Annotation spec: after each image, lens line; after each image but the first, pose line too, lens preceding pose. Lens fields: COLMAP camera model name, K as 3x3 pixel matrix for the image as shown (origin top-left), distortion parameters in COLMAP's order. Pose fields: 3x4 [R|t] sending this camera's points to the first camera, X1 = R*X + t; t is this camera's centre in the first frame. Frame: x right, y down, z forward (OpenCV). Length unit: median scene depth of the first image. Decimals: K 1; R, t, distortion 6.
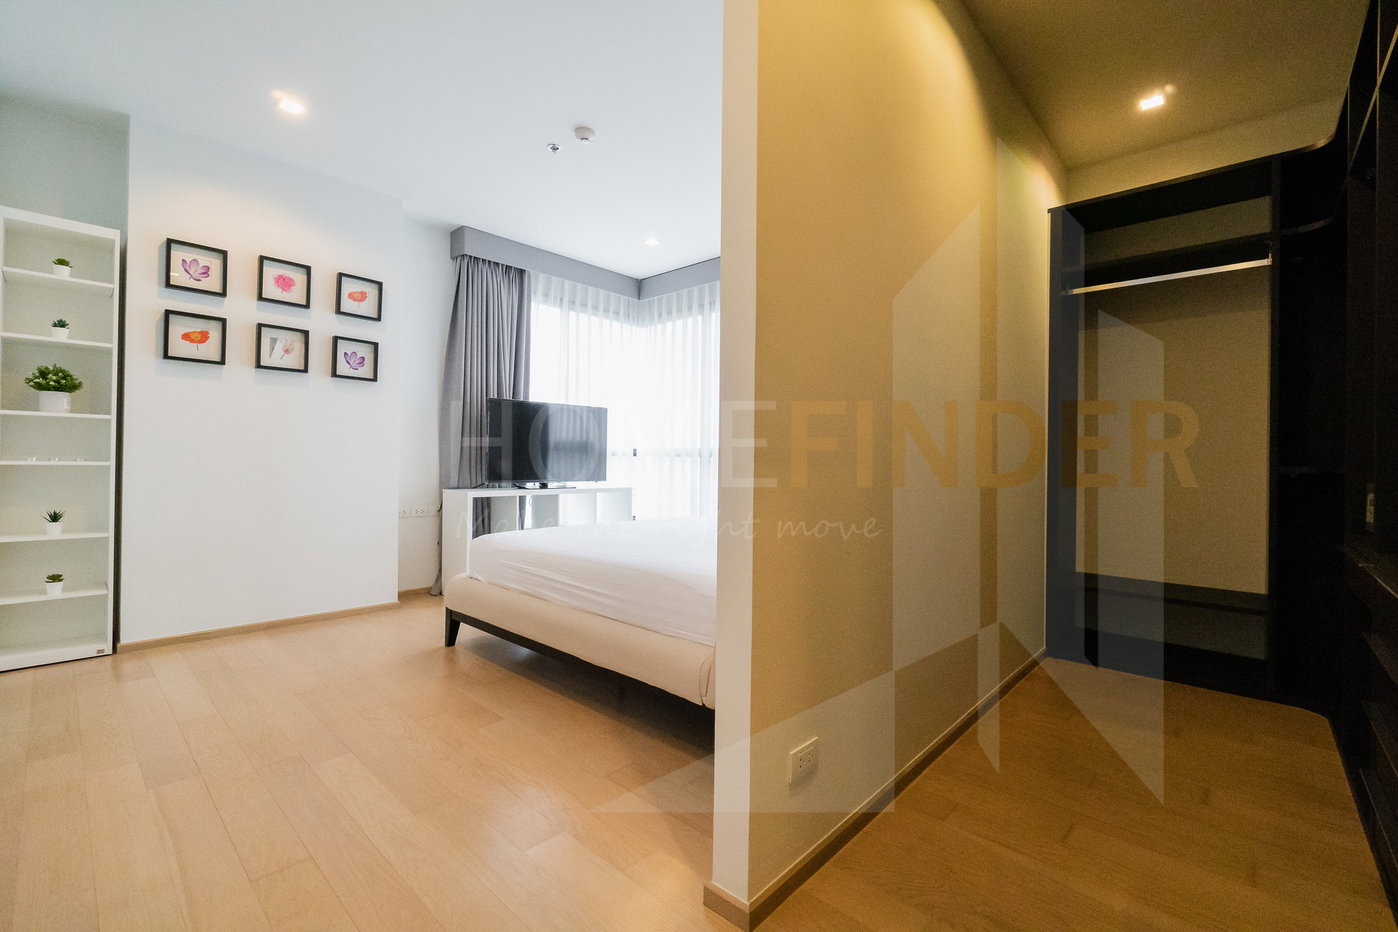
lens RADIAL K [[607.2, 0, 694.6], [0, 607.2, 458.1], [0, 0, 1]] dist [-0.004837, -0.000448]
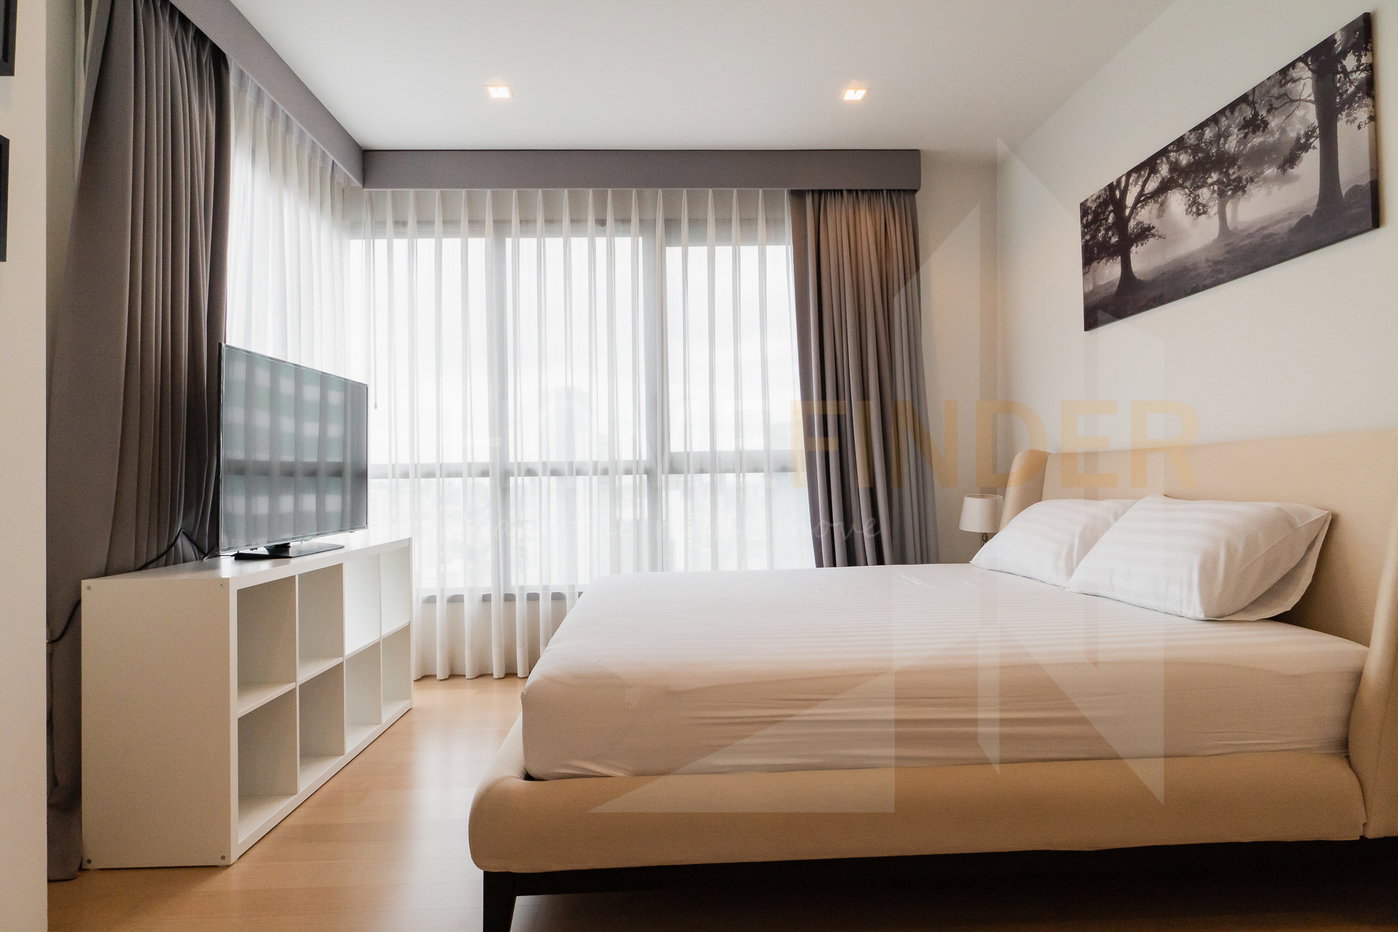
lens RADIAL K [[779.2, 0, 697.5], [0, 779.2, 464.5], [0, 0, 1]] dist [-0.004561, 0.002475]
pose [[0.703418, -0.006342, 0.710749, -0.436481], [0.024883, 0.999567, -0.015707, 0.000147], [-0.710341, 0.028734, 0.703271, 0.378578]]
